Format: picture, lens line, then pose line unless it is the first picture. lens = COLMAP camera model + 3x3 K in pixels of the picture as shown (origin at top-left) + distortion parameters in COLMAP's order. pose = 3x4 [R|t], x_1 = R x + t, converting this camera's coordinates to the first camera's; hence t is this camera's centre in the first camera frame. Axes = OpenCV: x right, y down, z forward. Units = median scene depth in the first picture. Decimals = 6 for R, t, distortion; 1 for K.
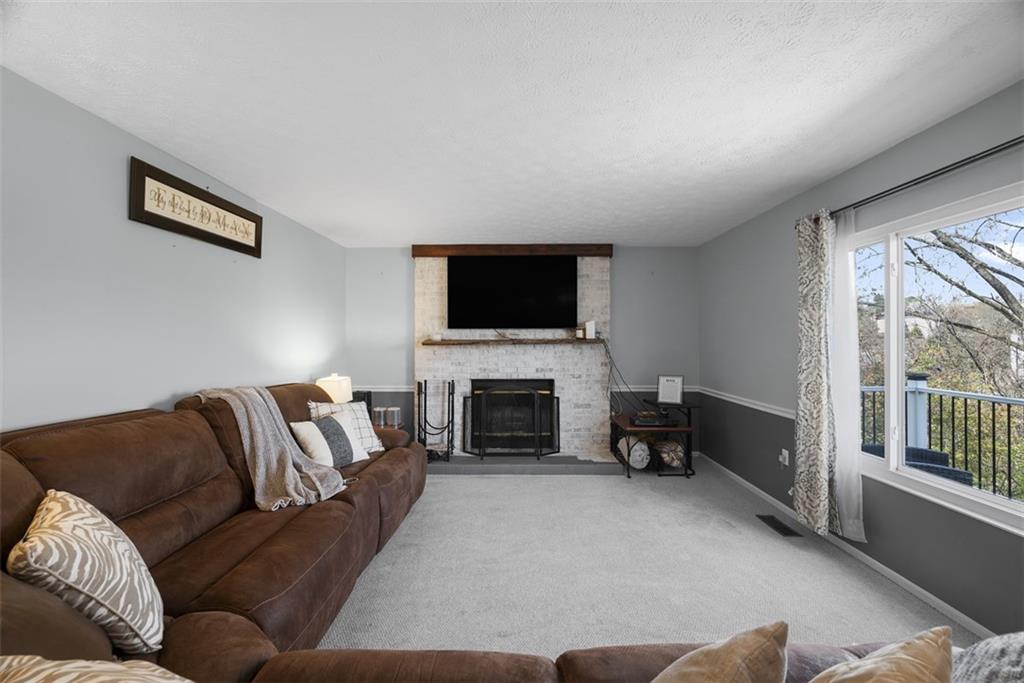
lens RADIAL K [[406.0, 0, 507.0], [0, 406.0, 339.3], [0, 0, 1]] dist [-0.000911, -0.000365]
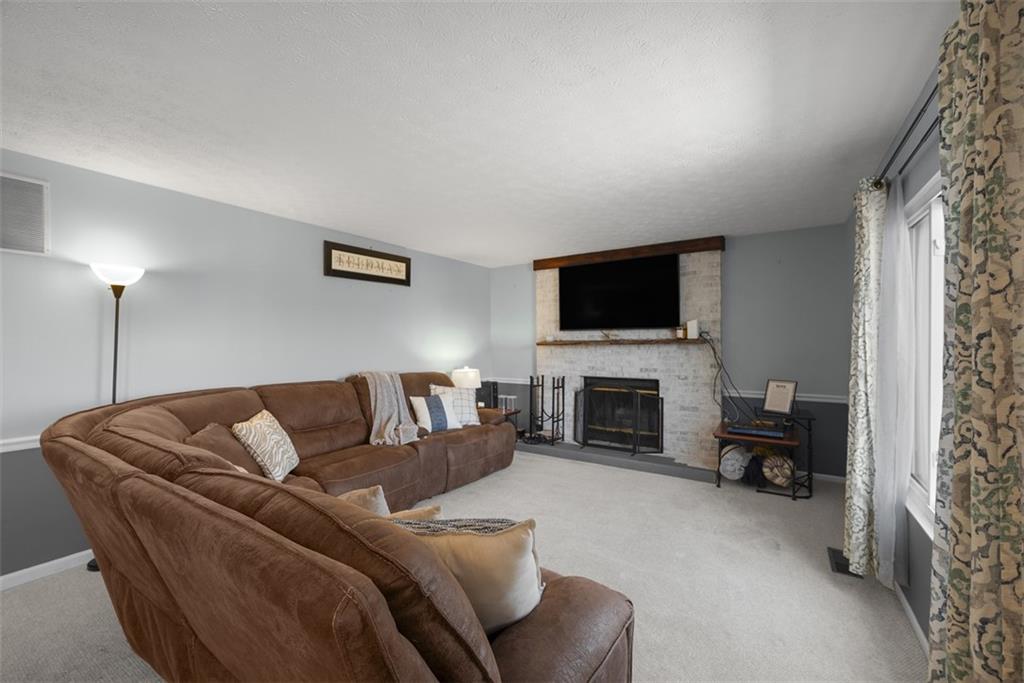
lens RADIAL K [[406.0, 0, 502.4], [0, 406.0, 344.9], [0, 0, 1]] dist [-0.000911, -0.000365]
pose [[0.842039, 0.000760, -0.539417, 0.372367], [0.005993, 0.999924, 0.010763, -0.000131], [0.539384, -0.012296, 0.841970, -0.051989]]
